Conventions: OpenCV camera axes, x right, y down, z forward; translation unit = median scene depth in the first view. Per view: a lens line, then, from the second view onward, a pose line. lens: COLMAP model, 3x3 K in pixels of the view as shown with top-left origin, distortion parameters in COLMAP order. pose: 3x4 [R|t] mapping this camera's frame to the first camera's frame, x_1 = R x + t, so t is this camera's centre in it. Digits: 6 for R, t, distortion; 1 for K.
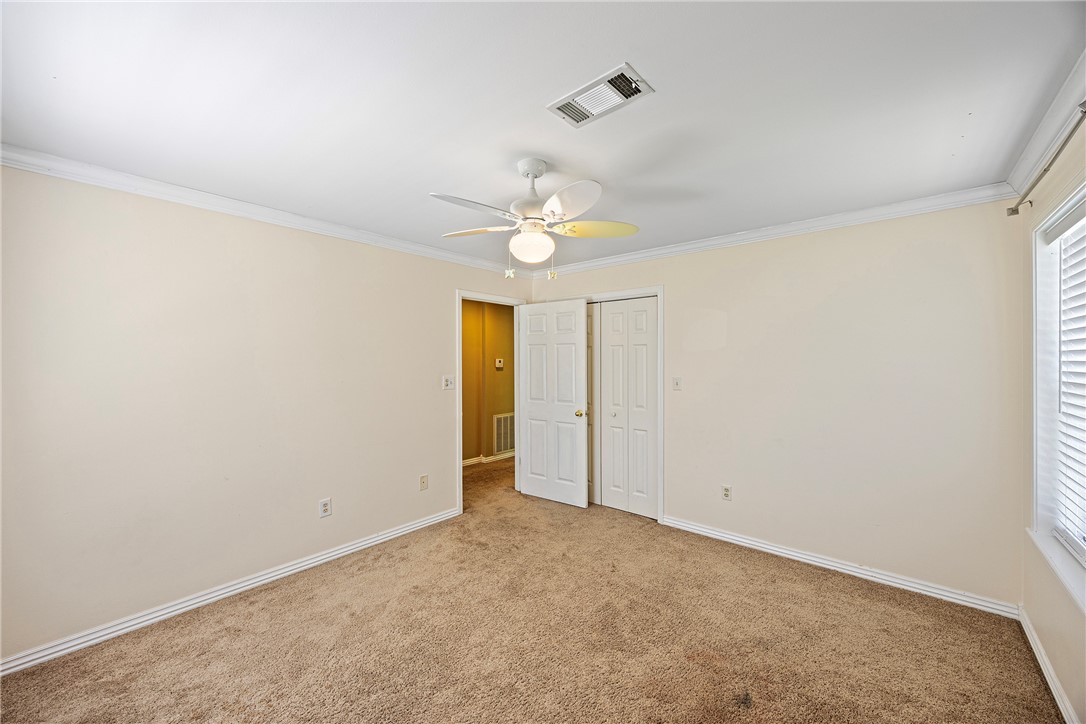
lens RADIAL K [[421.3, 0, 542.7], [0, 421.3, 363.7], [0, 0, 1]] dist [-0.008608, 0.000268]
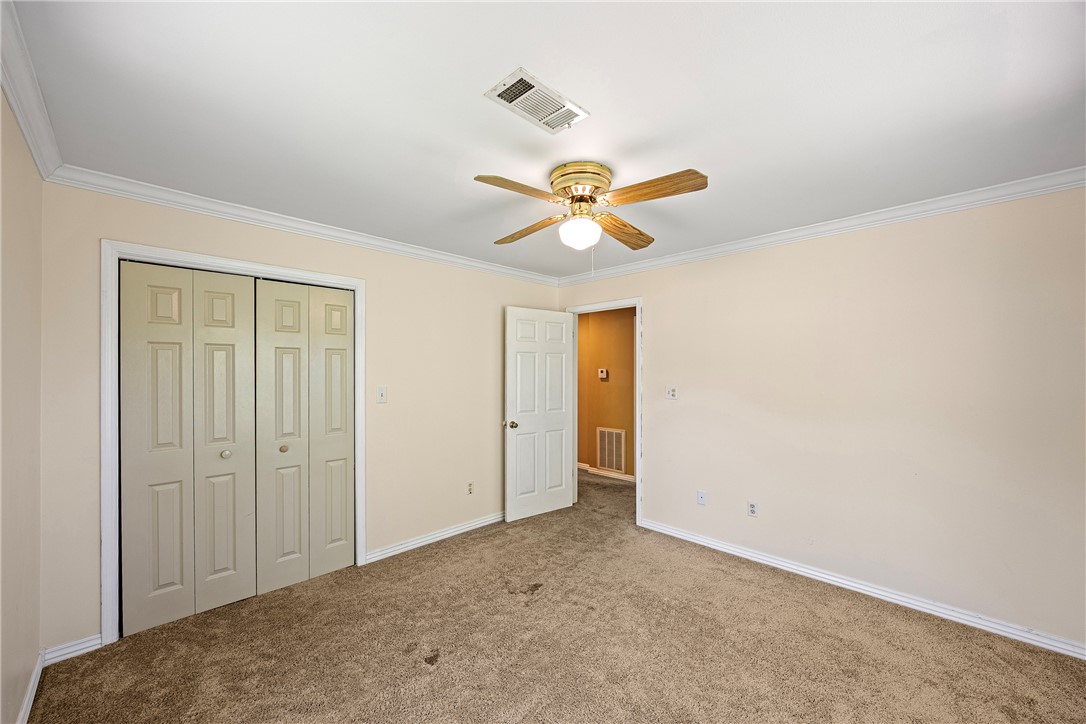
lens RADIAL K [[421.3, 0, 543.2], [0, 421.3, 366.5], [0, 0, 1]] dist [-0.008608, 0.000268]
pose [[-0.089346, -0.001538, -0.995999, 0.852246], [0.000986, 0.999998, -0.001633, -0.015711], [0.996000, -0.001128, -0.089344, 0.949734]]
